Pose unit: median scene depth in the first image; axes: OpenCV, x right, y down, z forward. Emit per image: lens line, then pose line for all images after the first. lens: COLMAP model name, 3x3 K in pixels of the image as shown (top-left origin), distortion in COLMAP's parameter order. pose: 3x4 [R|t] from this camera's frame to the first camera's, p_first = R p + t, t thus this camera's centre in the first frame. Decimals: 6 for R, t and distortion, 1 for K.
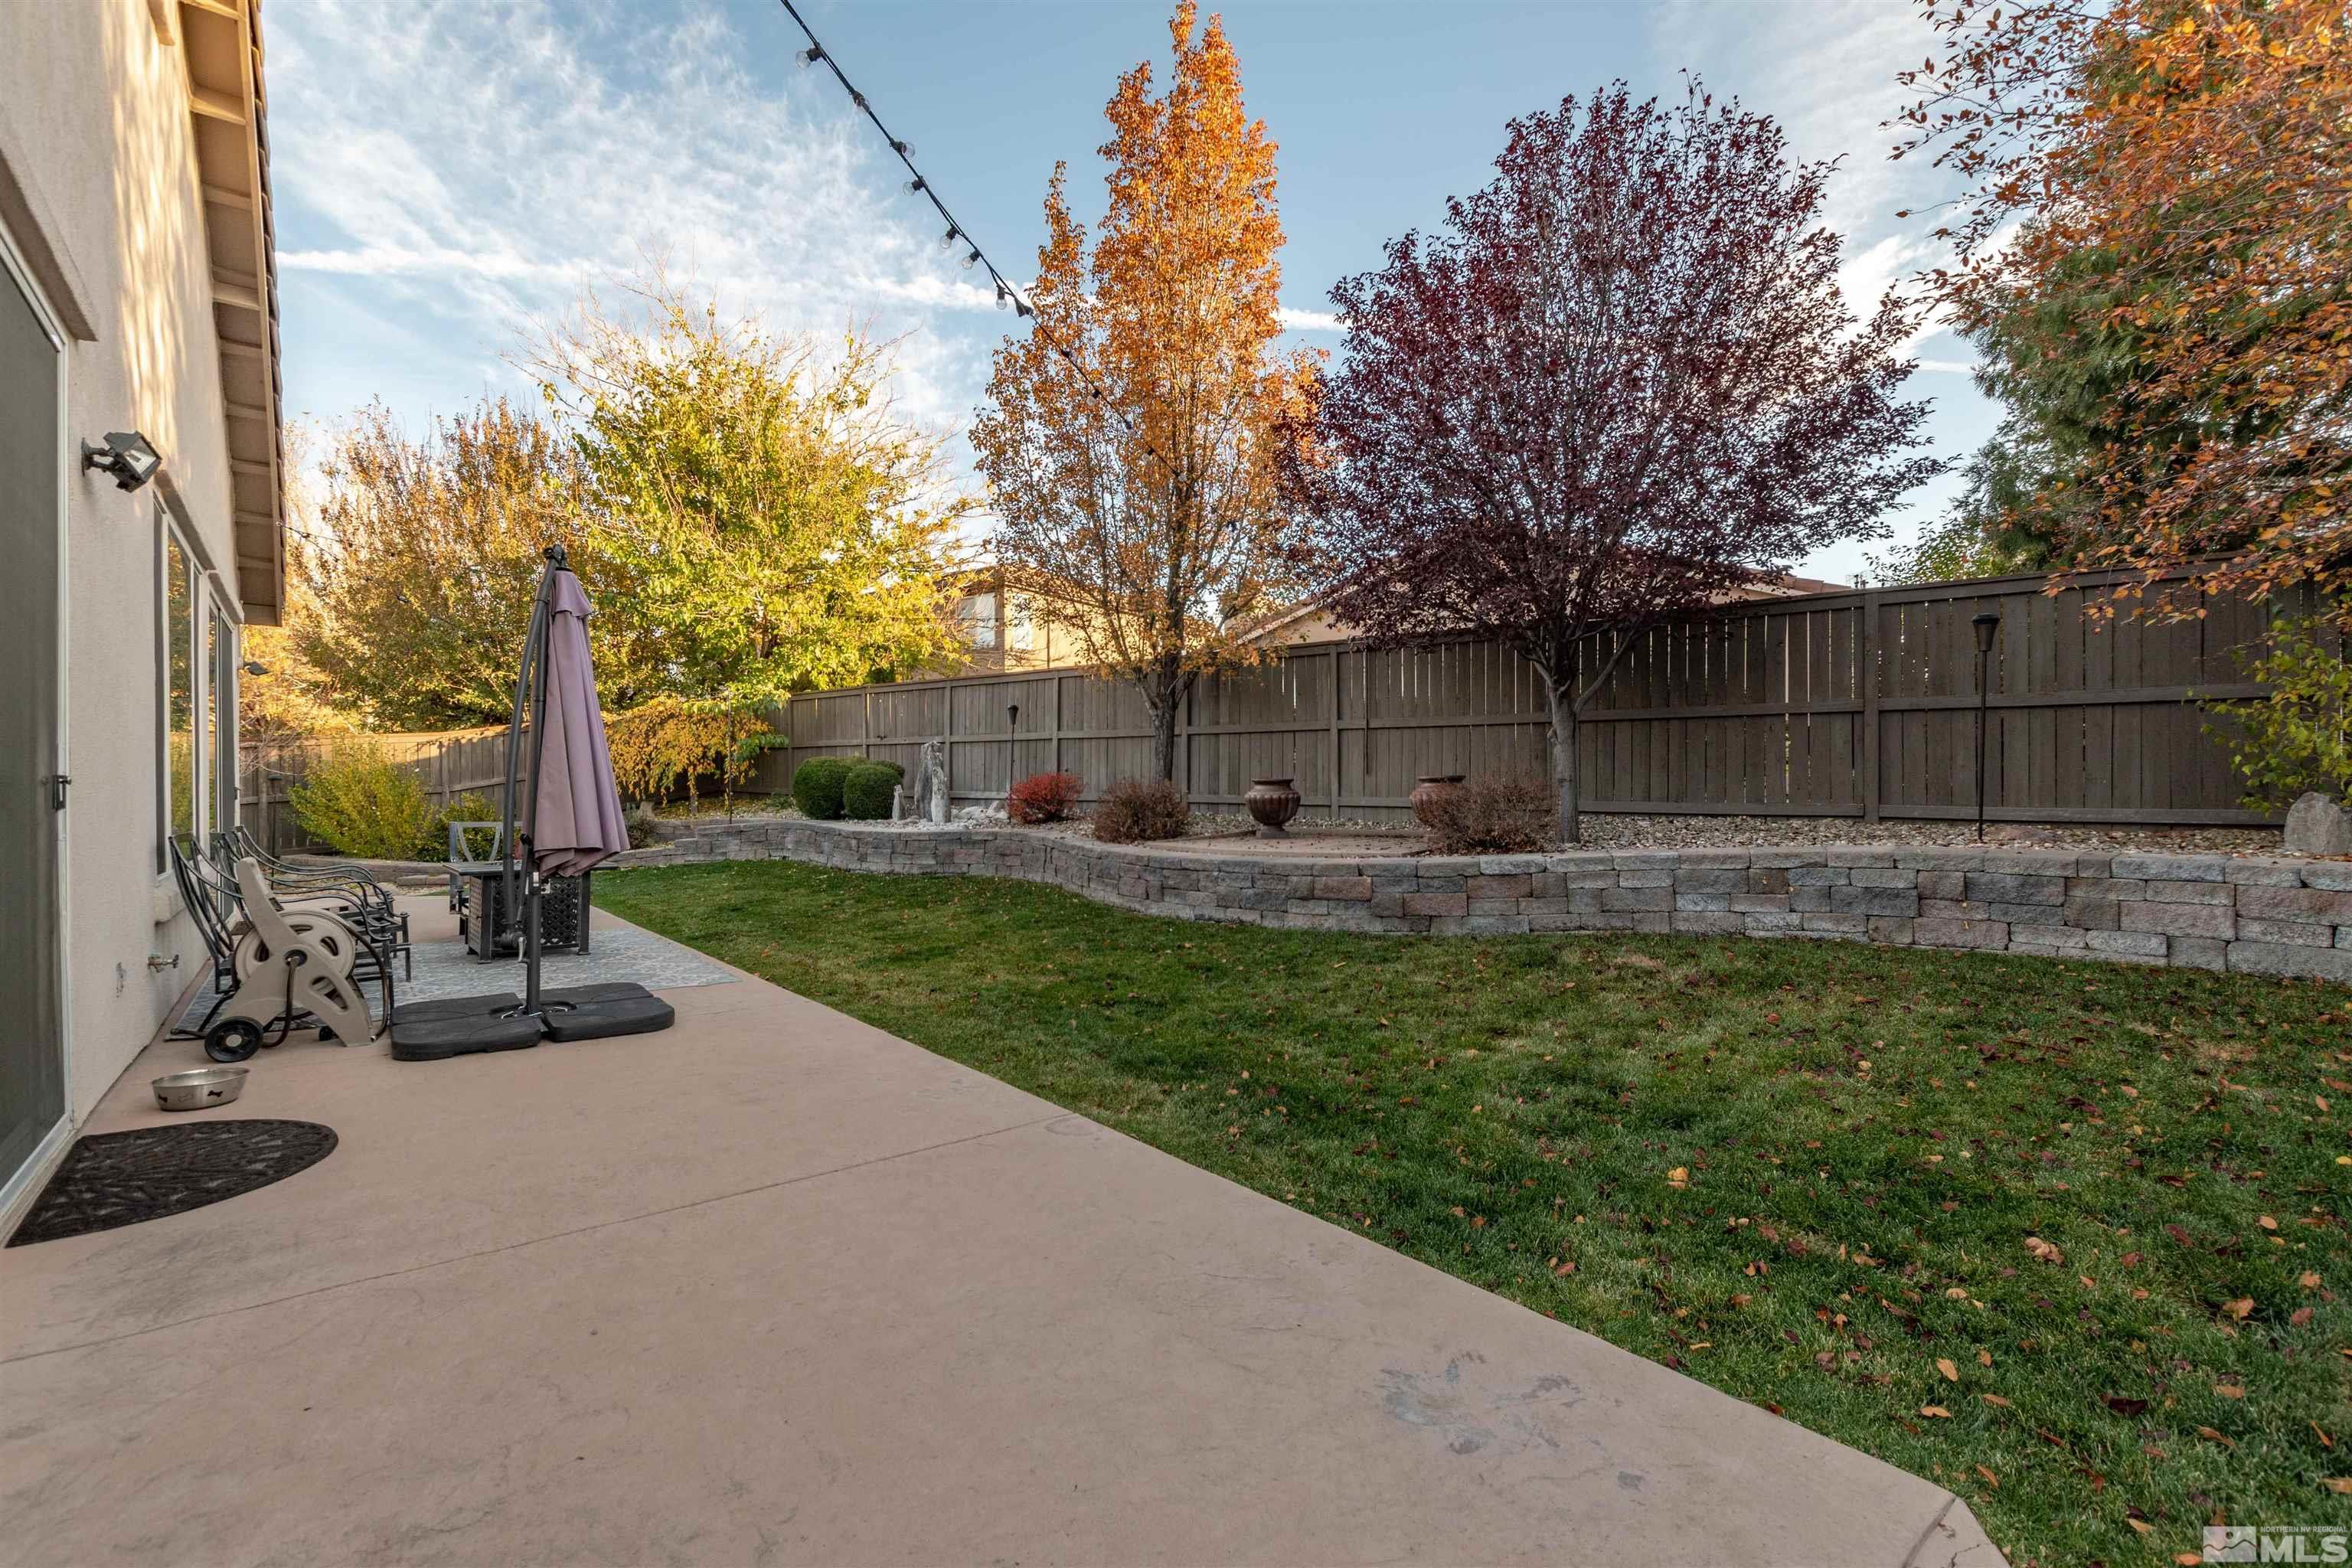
lens RADIAL K [[1040.4, 0, 1174.7], [0, 1040.4, 786.1], [0, 0, 1]] dist [0.003491, 0.000386]
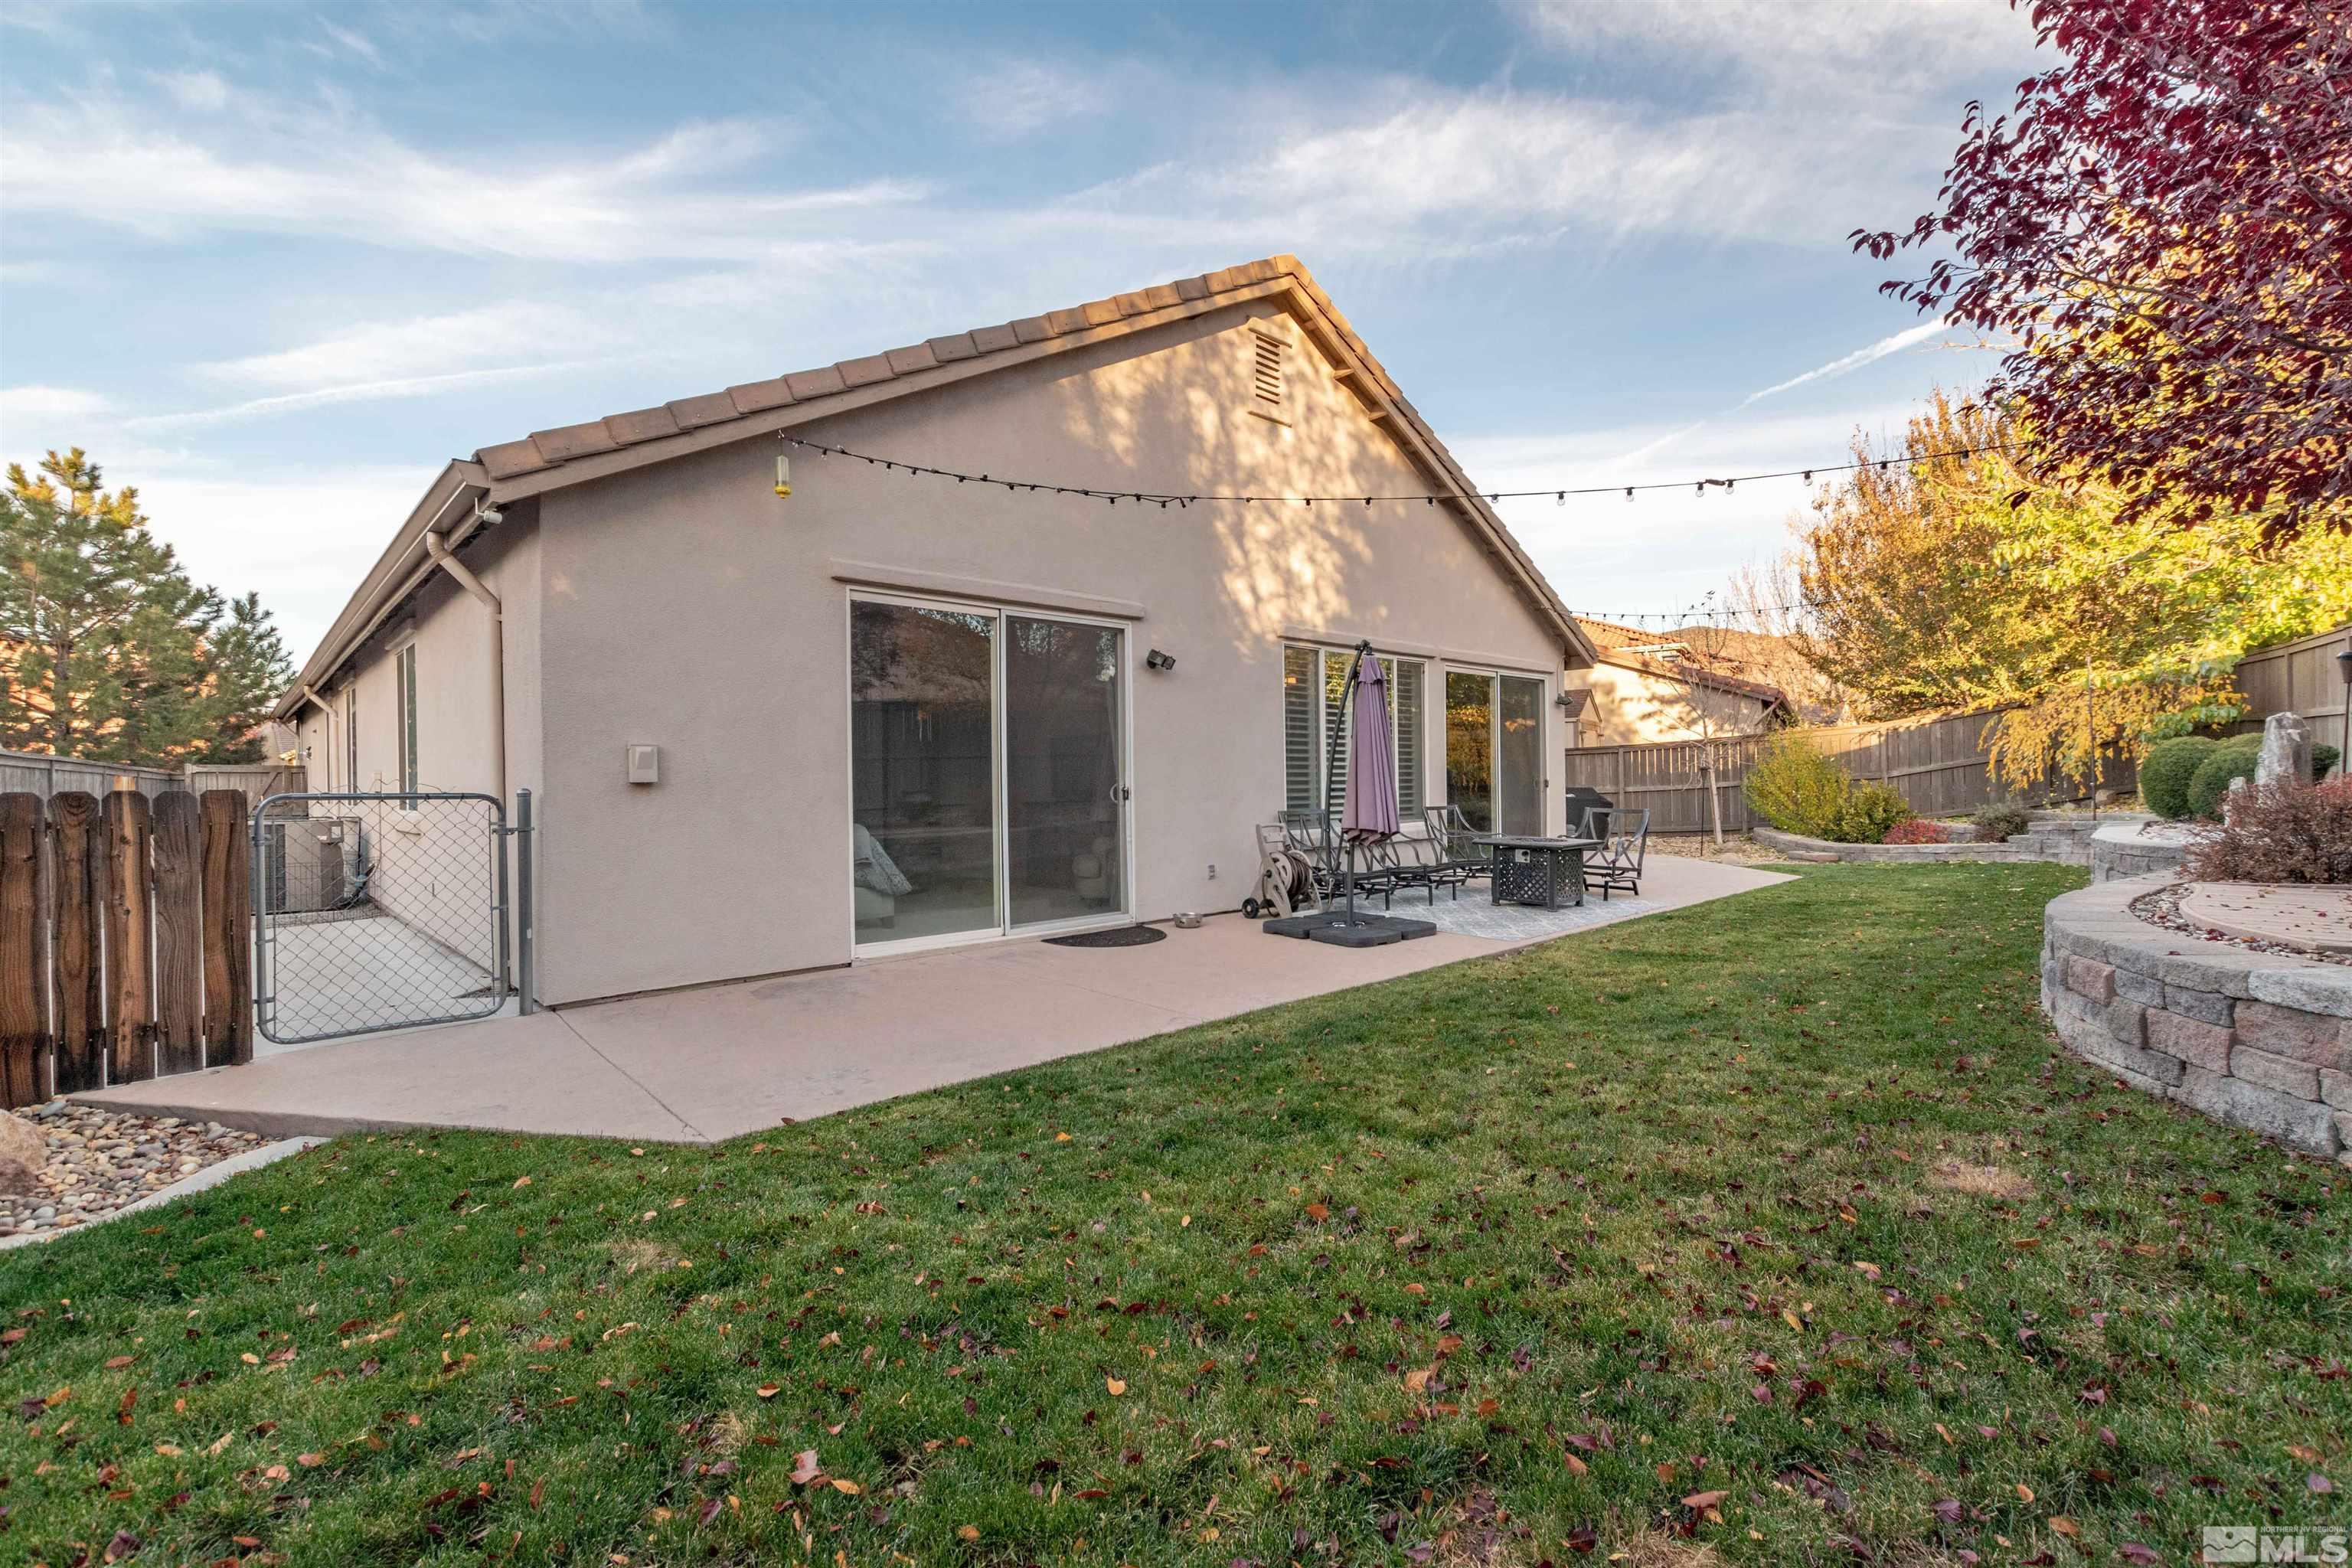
lens RADIAL K [[1040.4, 0, 1178.0], [0, 1040.4, 781.8], [0, 0, 1]] dist [0.003491, 0.000386]
pose [[0.043448, 0.016255, -0.998923, 0.344862], [0.006871, 0.999839, 0.016569, -0.012386], [0.999032, -0.007584, 0.043329, 0.220359]]
